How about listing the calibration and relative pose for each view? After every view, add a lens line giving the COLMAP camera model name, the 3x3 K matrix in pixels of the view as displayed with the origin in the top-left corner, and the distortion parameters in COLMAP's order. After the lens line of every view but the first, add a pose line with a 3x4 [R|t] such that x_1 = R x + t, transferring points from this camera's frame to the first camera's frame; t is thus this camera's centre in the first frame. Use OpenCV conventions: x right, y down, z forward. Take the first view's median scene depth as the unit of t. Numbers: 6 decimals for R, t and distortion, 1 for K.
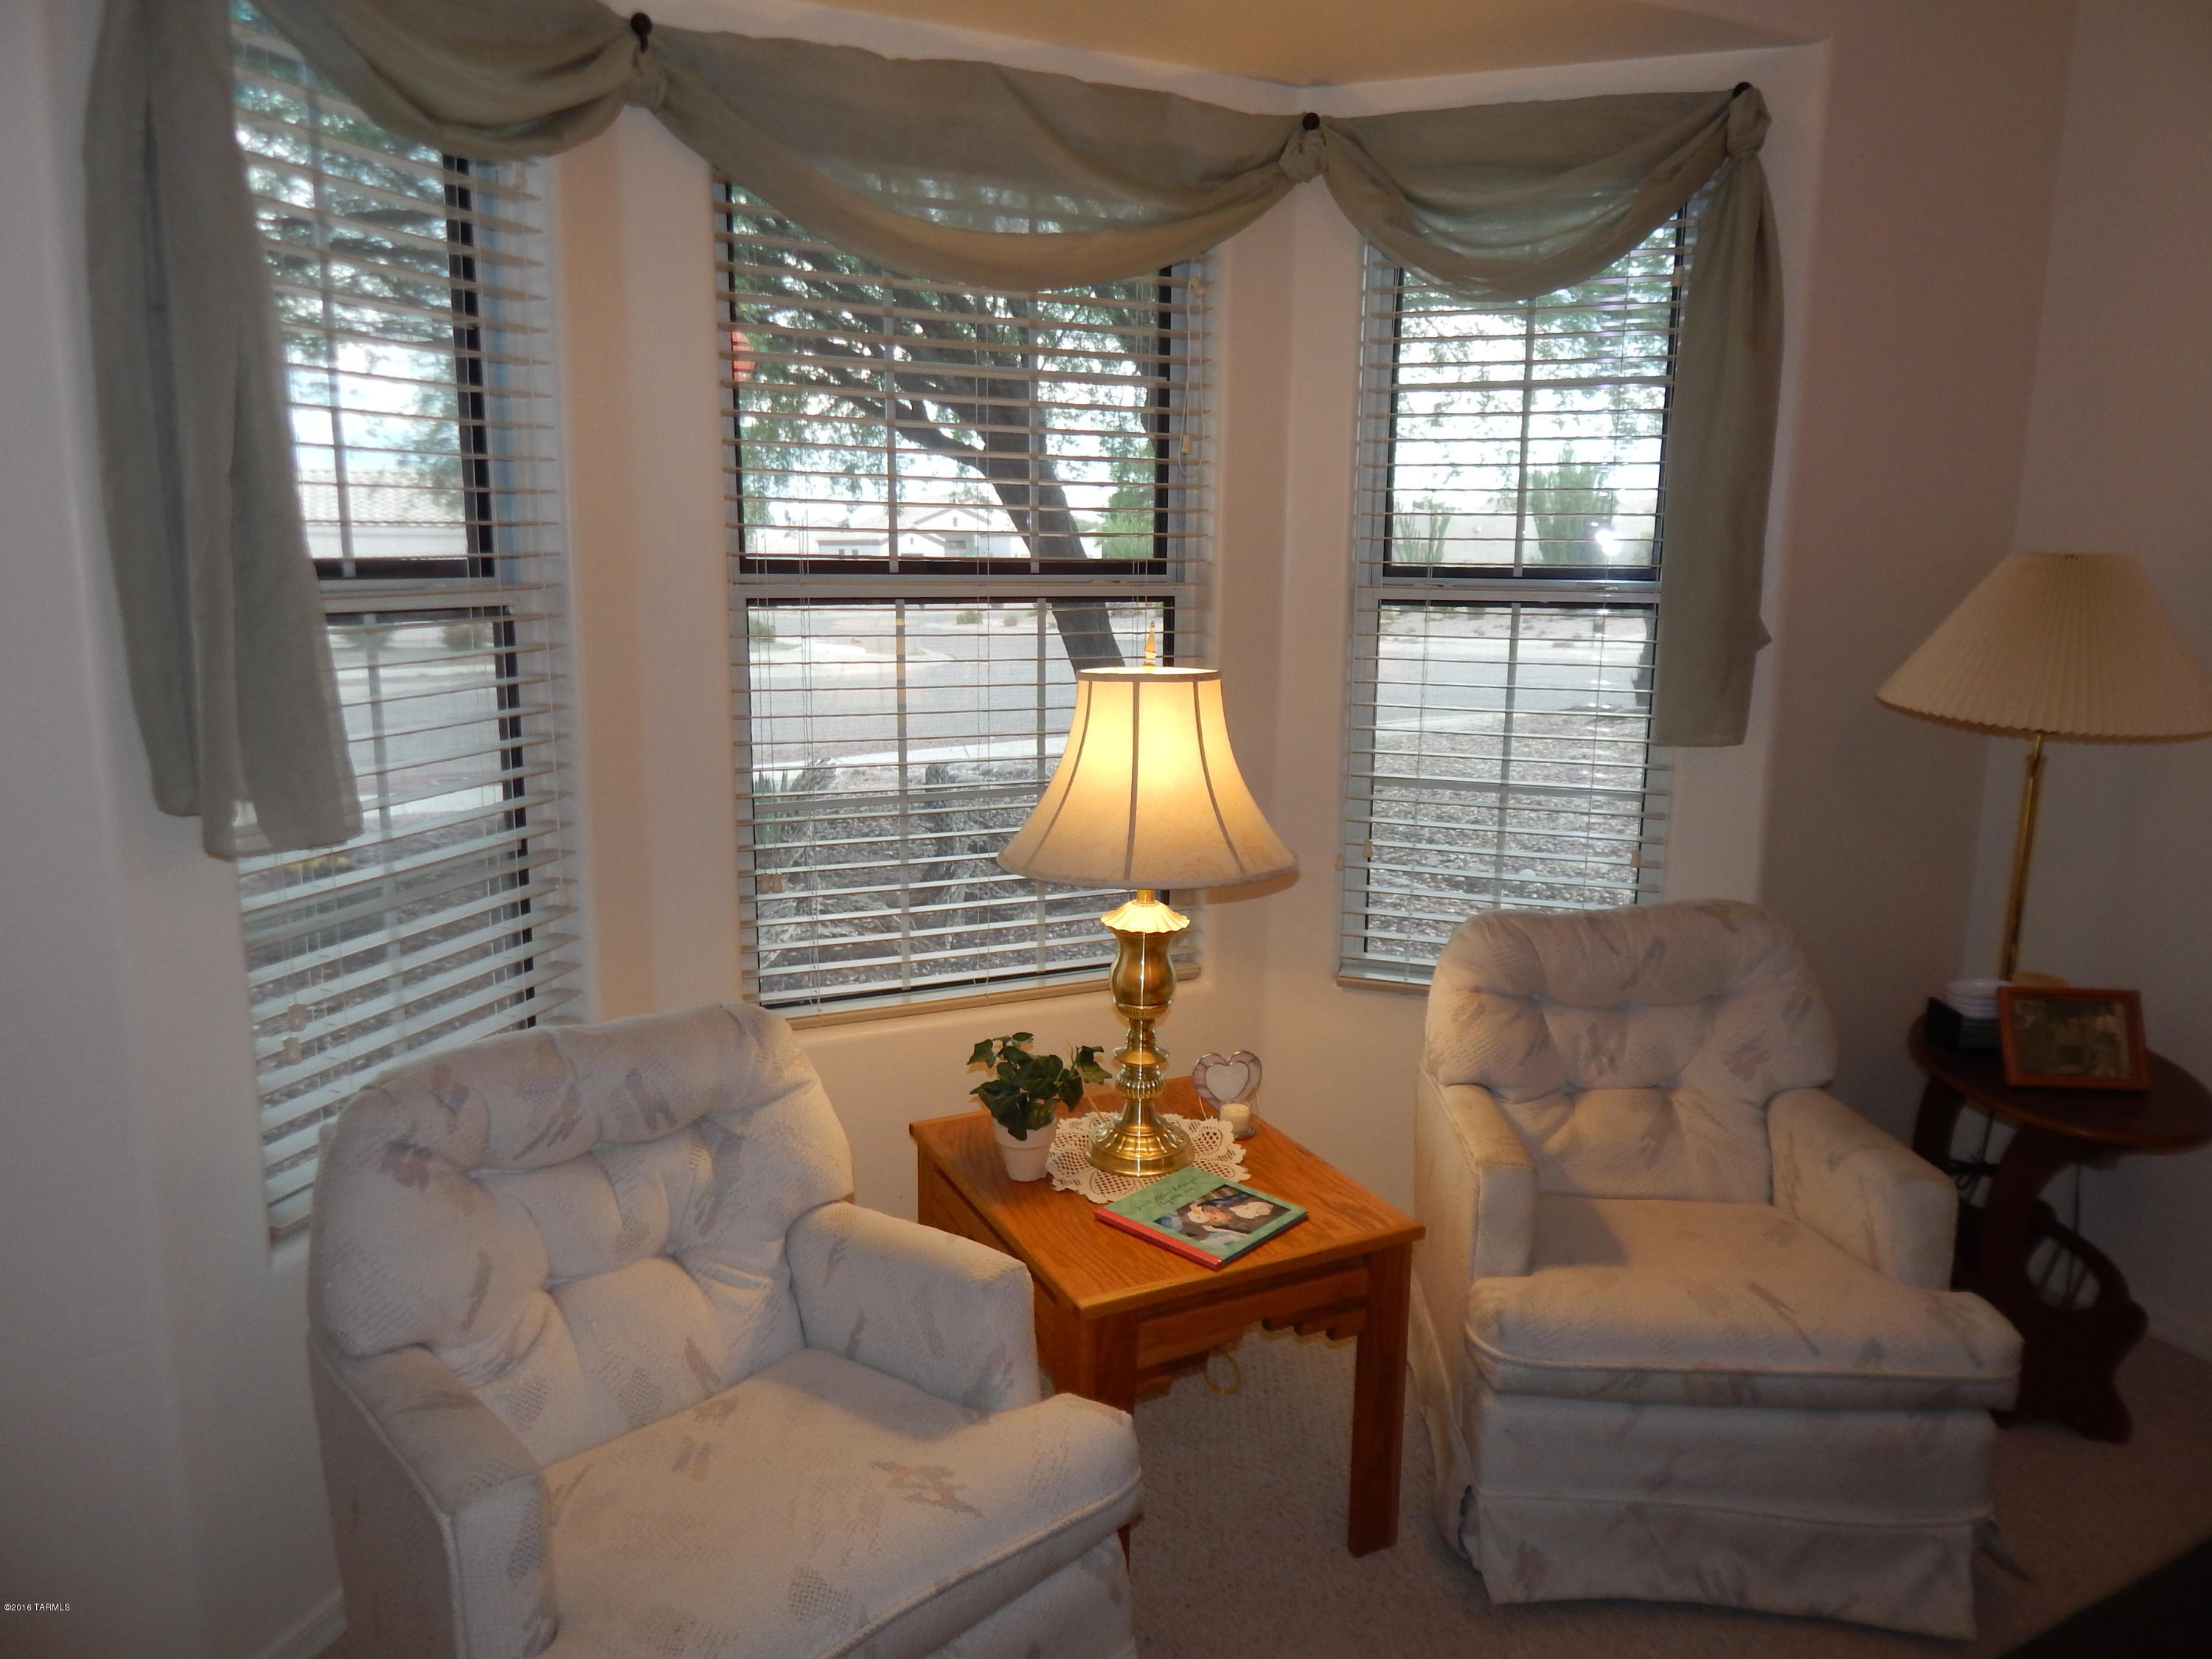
lens RADIAL K [[1452.0, 0, 1103.6], [0, 1452.0, 831.0], [0, 0, 1]] dist [0.002649, -0.010234]
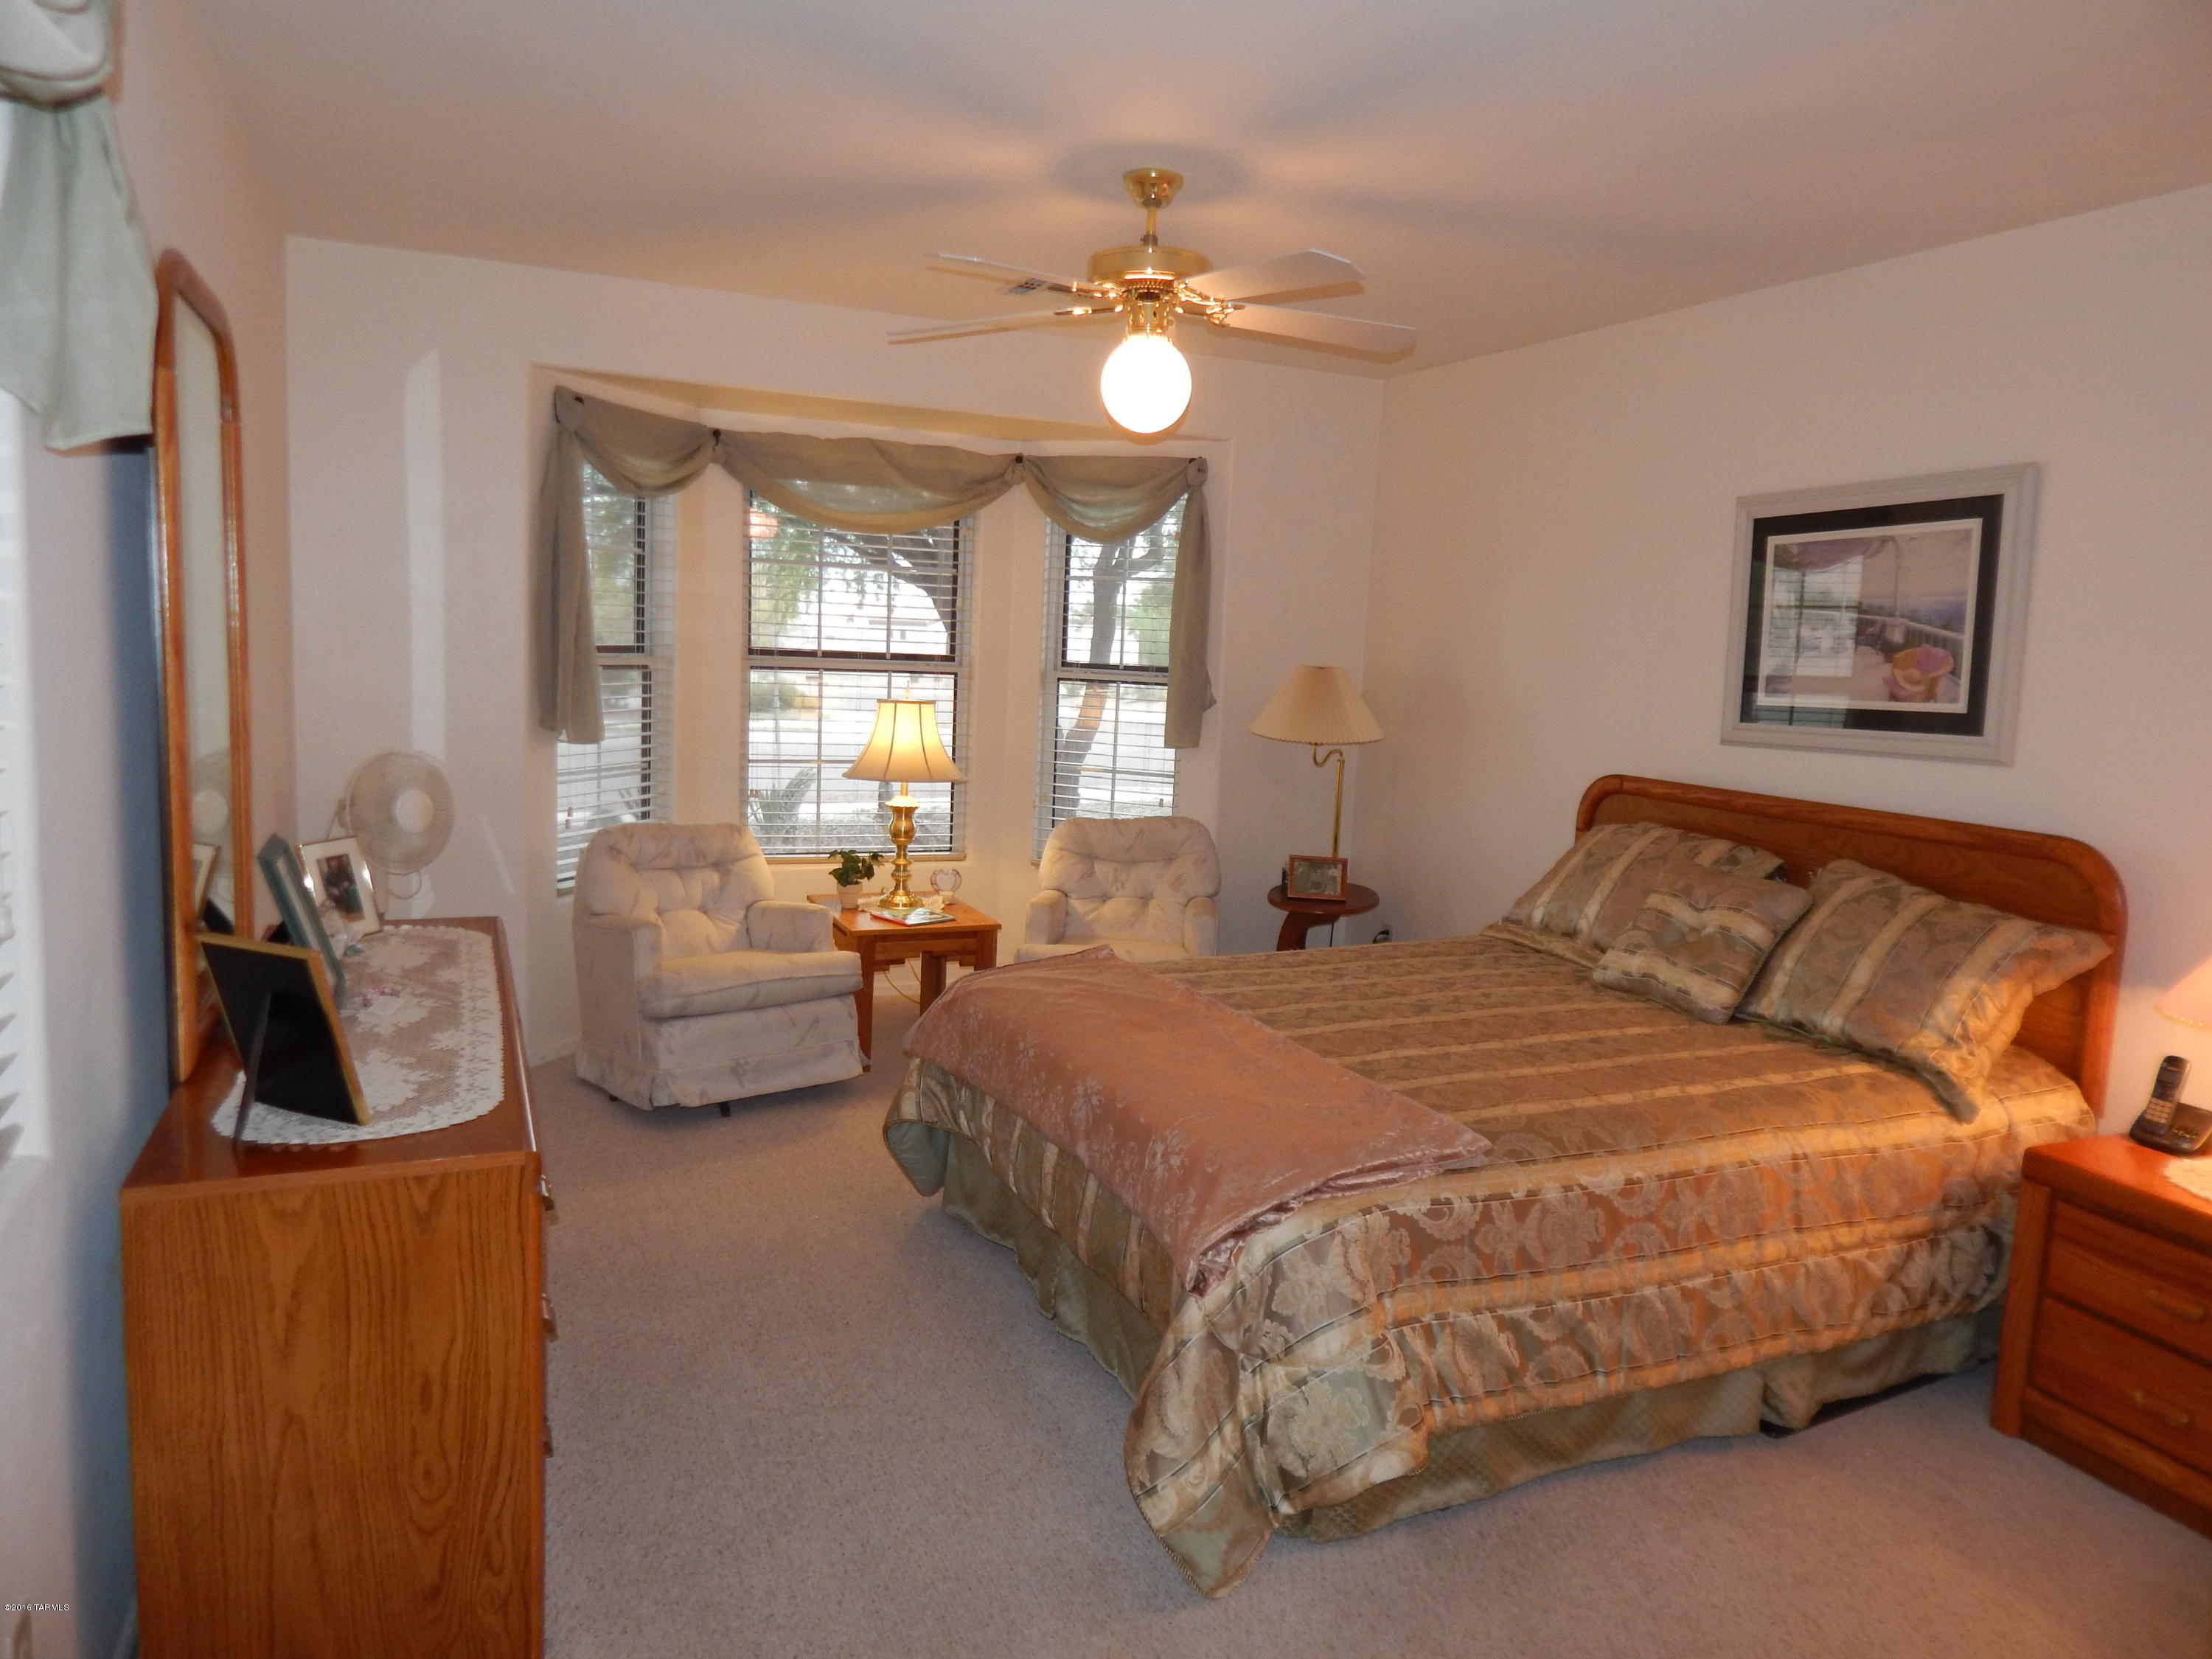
lens RADIAL K [[1452.0, 0, 1107.9], [0, 1452.0, 838.6], [0, 0, 1]] dist [0.002649, -0.010234]
pose [[0.998826, 0.038805, -0.028998, 0.396390], [-0.040310, 0.997766, -0.053277, 0.211817], [0.026866, 0.054383, 0.998159, -1.260368]]
